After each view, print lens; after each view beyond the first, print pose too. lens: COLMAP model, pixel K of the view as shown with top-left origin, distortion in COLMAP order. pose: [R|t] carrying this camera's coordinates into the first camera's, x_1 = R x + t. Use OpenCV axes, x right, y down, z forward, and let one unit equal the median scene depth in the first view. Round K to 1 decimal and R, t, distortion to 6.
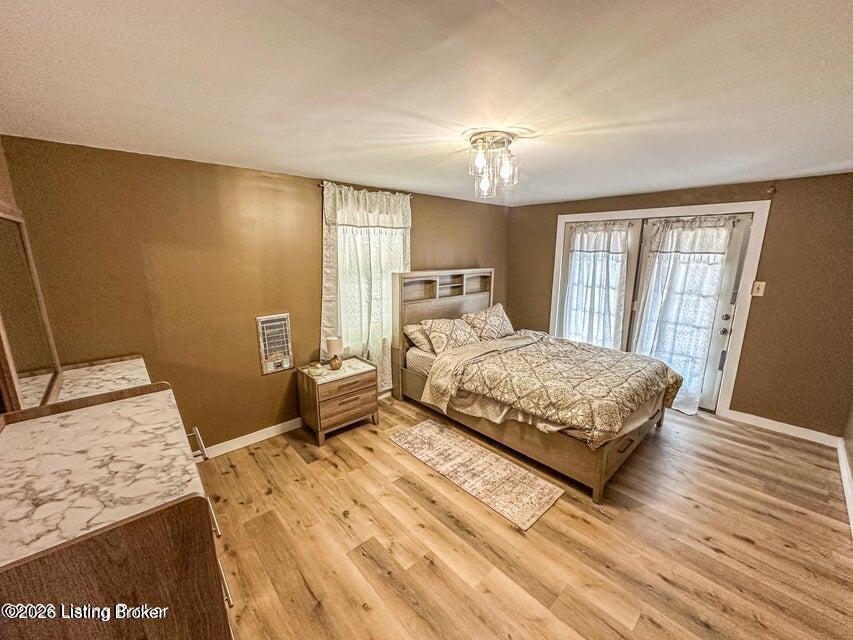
lens RADIAL K [[342.6, 0, 426.5], [0, 342.6, 320.0], [0, 0, 1]] dist [-0.002408, 0.000228]
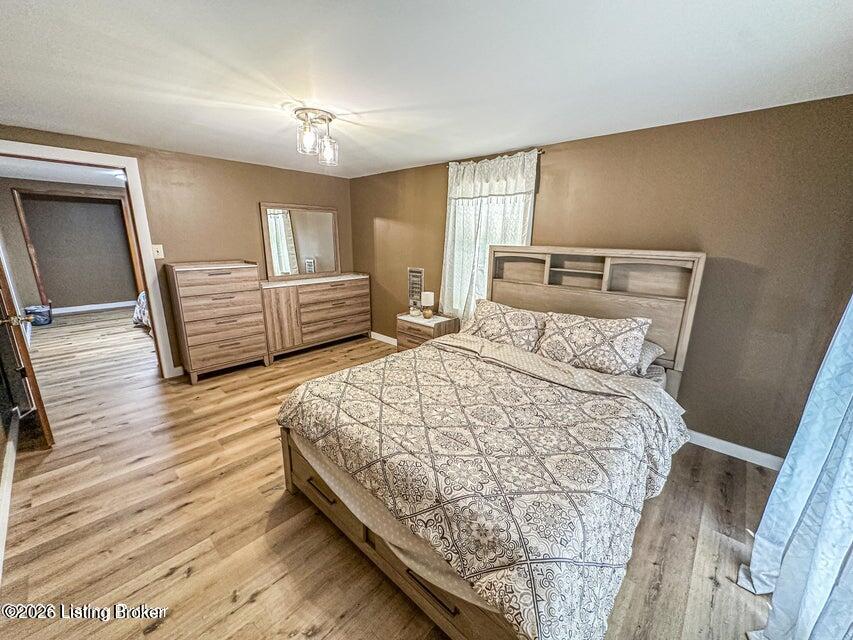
lens RADIAL K [[342.6, 0, 426.5], [0, 342.6, 320.0], [0, 0, 1]] dist [-0.002408, 0.000228]
pose [[0.082178, 0.240982, -0.967044, 0.985164], [-0.212539, 0.952242, 0.219232, -0.128595], [0.973691, 0.187518, 0.129471, 0.875448]]
